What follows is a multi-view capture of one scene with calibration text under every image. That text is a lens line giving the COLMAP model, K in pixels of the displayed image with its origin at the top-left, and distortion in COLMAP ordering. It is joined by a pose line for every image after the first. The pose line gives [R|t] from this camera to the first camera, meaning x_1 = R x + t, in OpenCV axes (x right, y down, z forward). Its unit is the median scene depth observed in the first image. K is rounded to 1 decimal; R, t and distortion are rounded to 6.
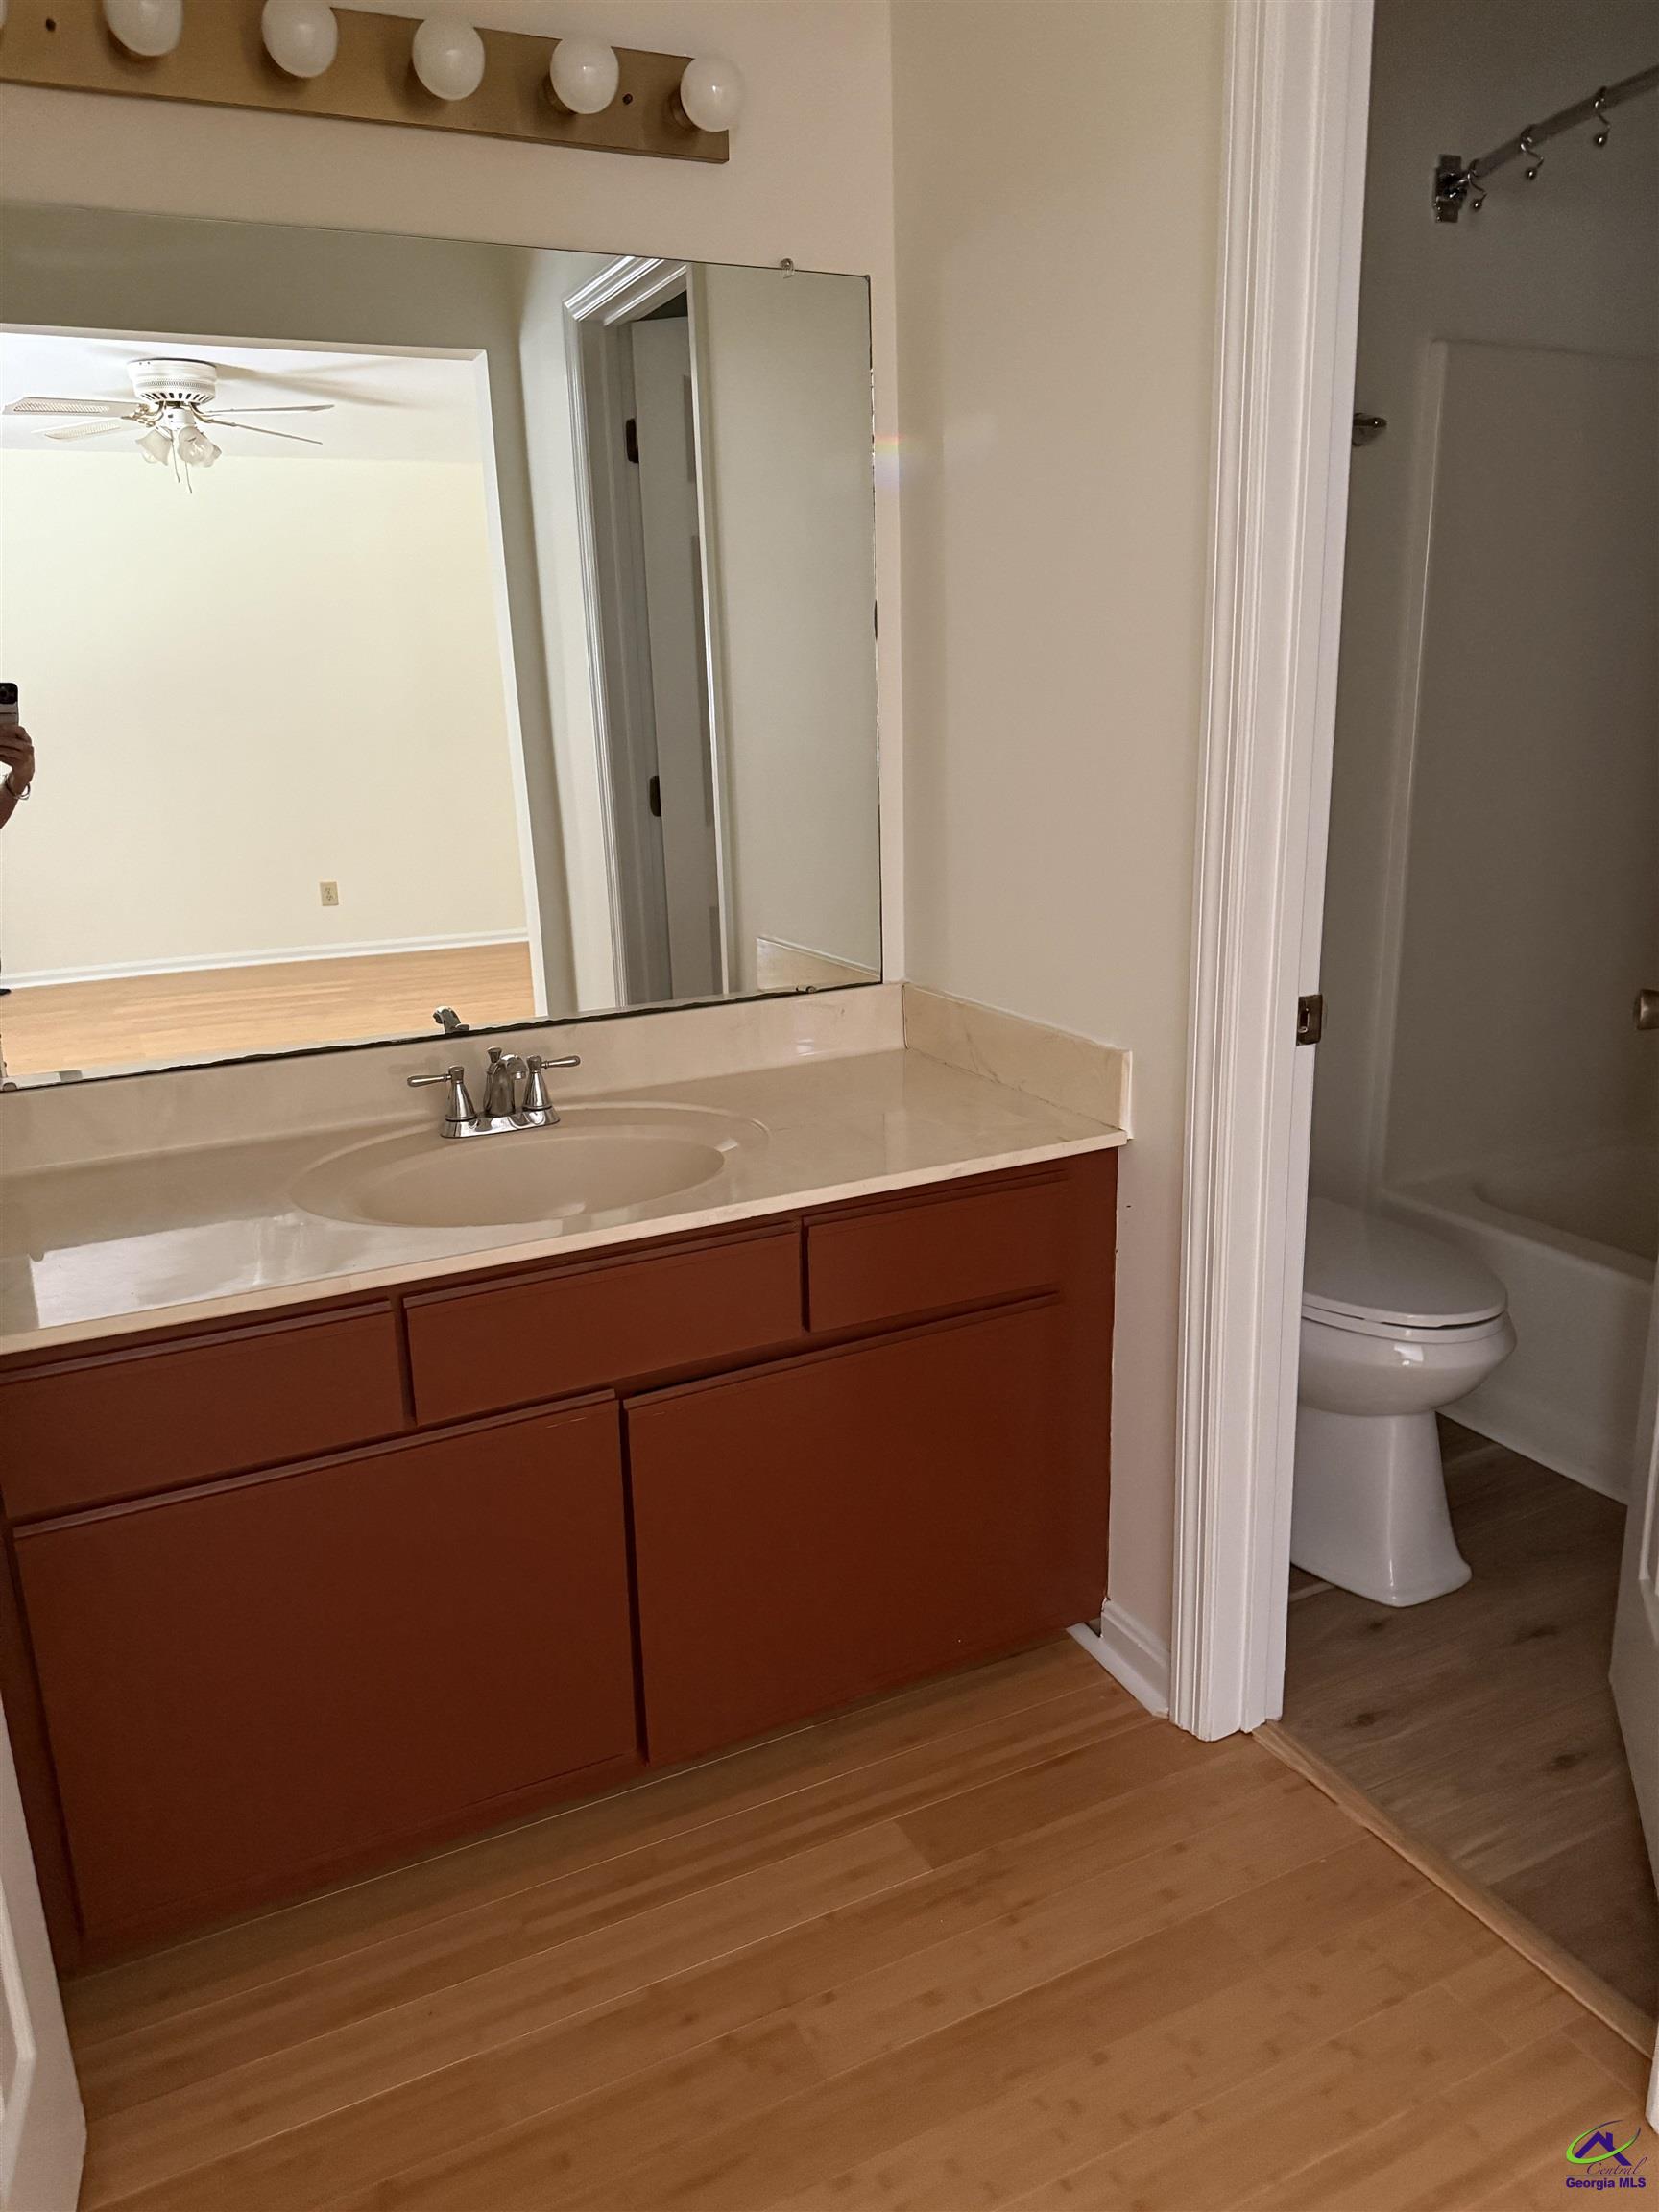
lens RADIAL K [[1548.0, 0, 820.1], [0, 1548.0, 1106.4], [0, 0, 1]] dist [0.084317, -0.121200]
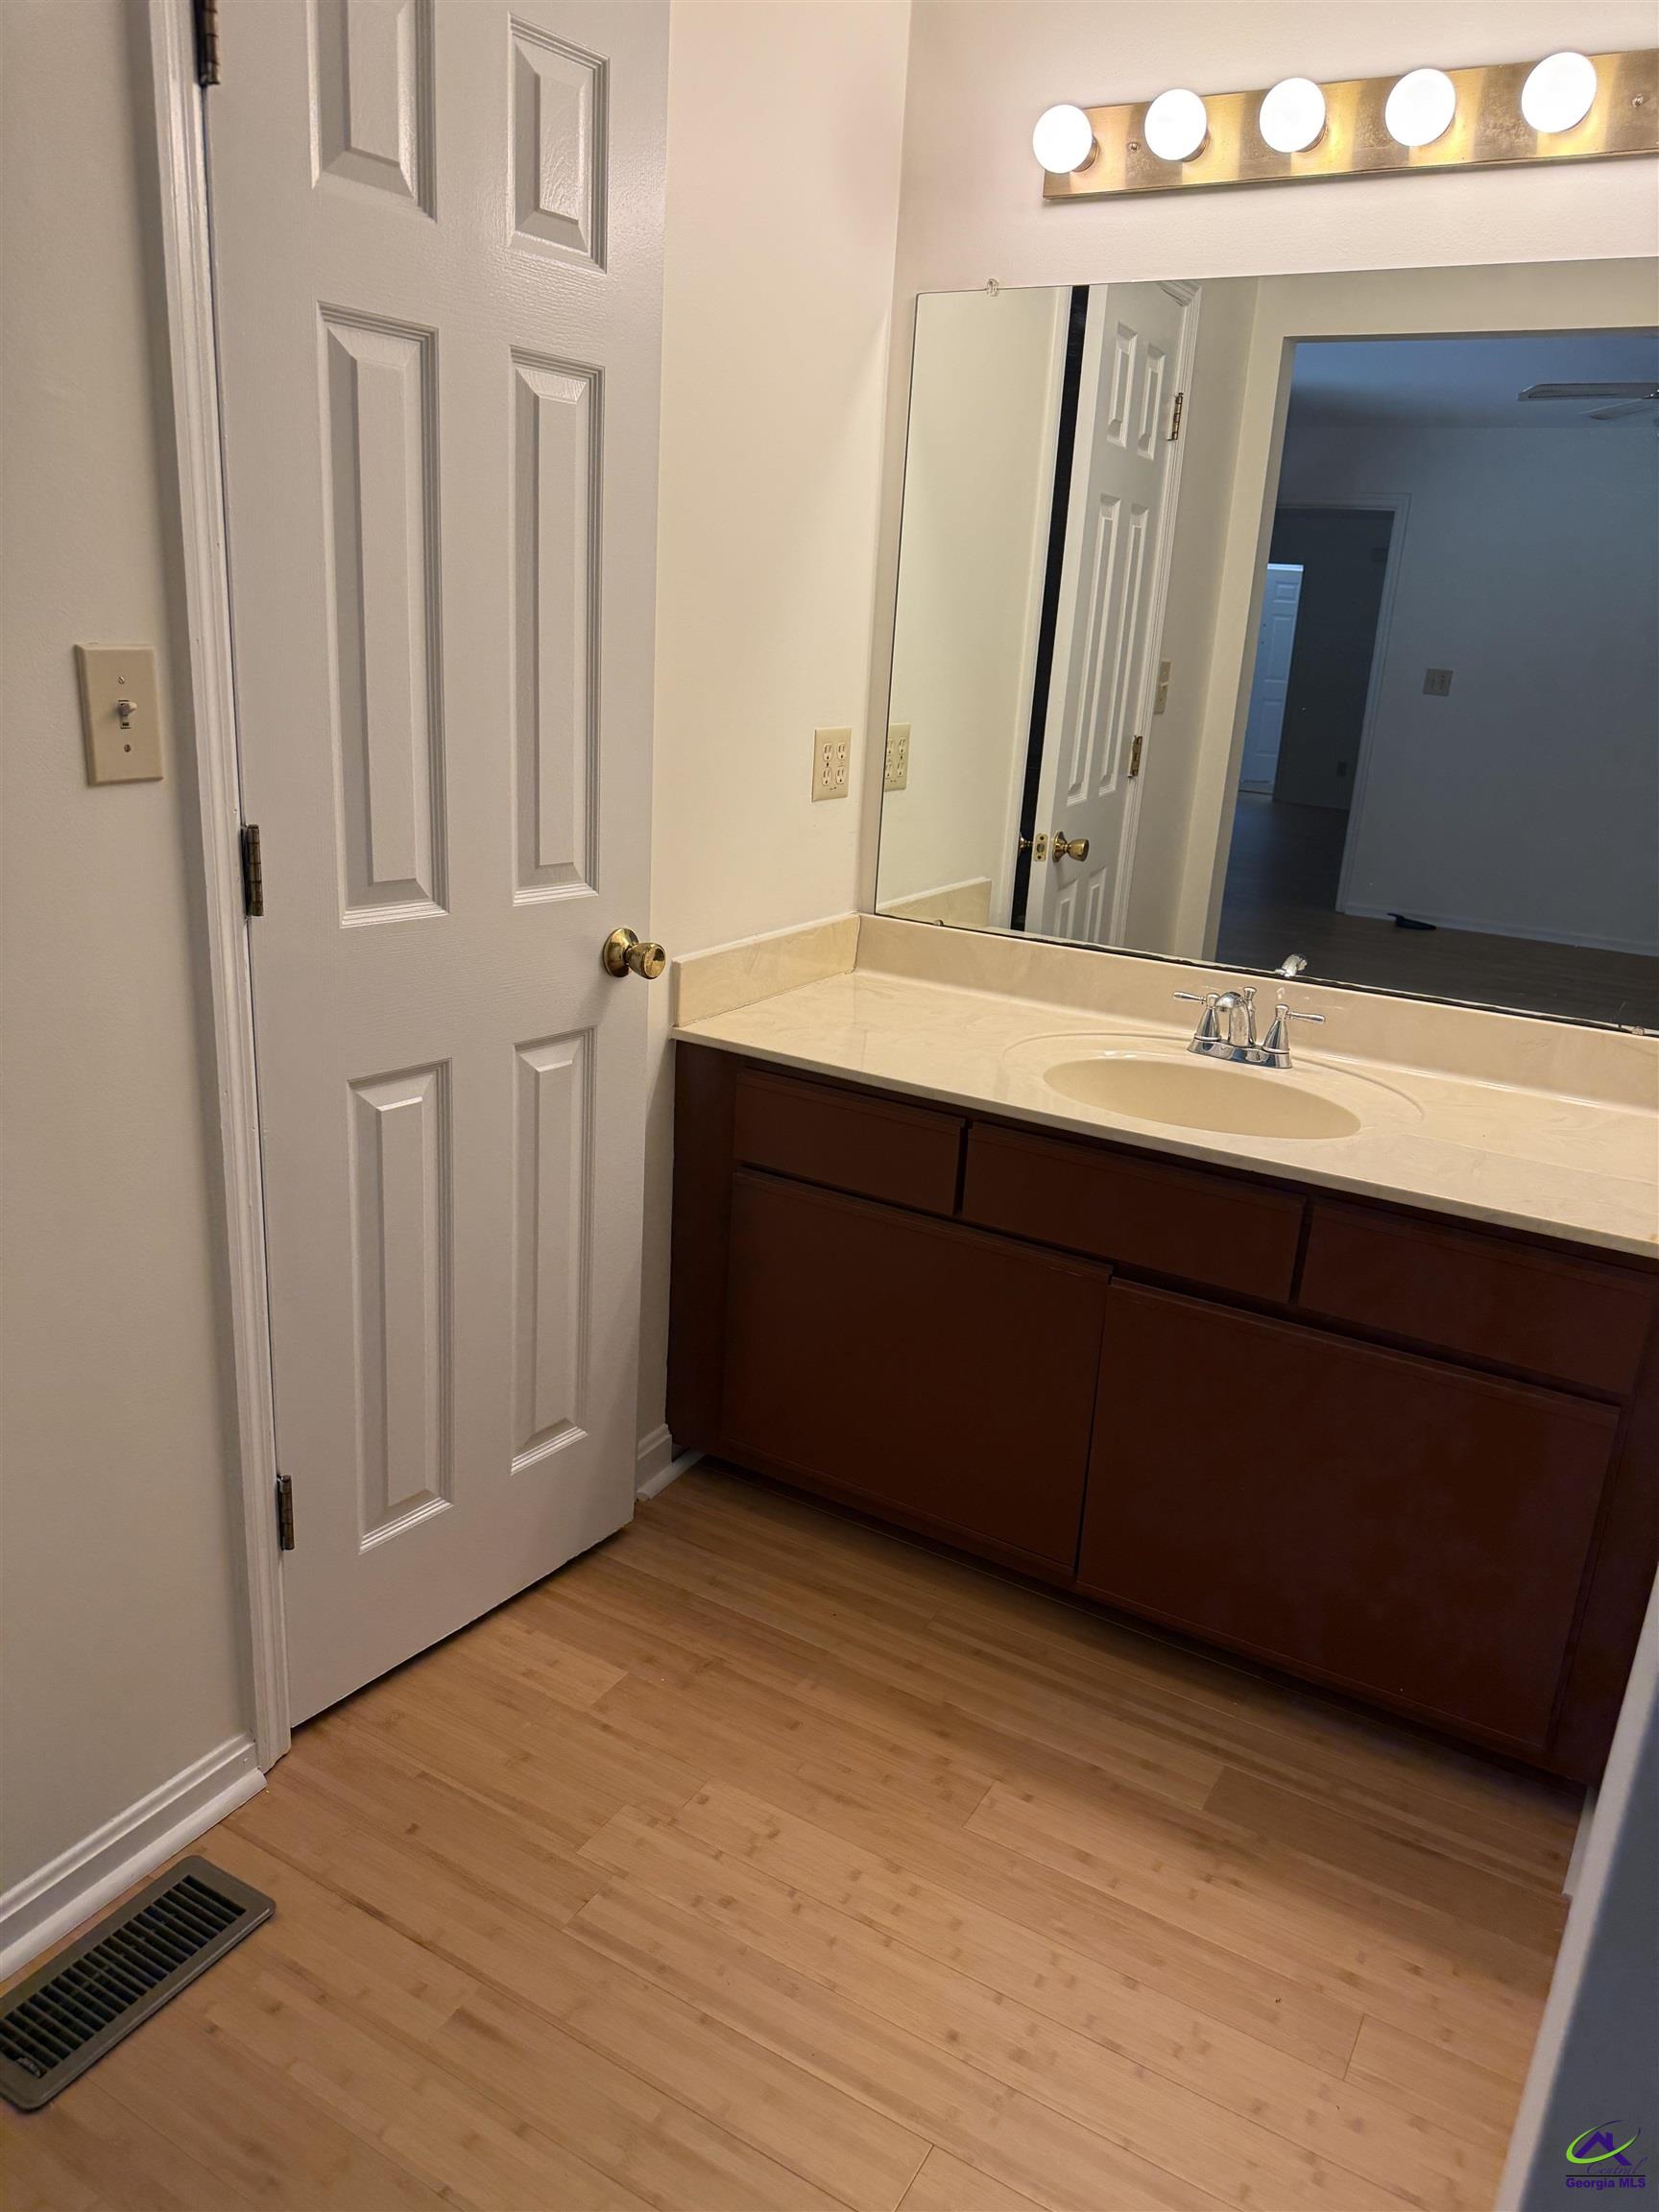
lens RADIAL K [[1548.0, 0, 820.1], [0, 1548.0, 1106.4], [0, 0, 1]] dist [0.084317, -0.121200]
pose [[0.531569, 0.296325, -0.793489, 0.653110], [-0.278090, 0.945934, 0.166959, -0.071803], [0.800063, 0.131911, 0.585234, 0.108892]]
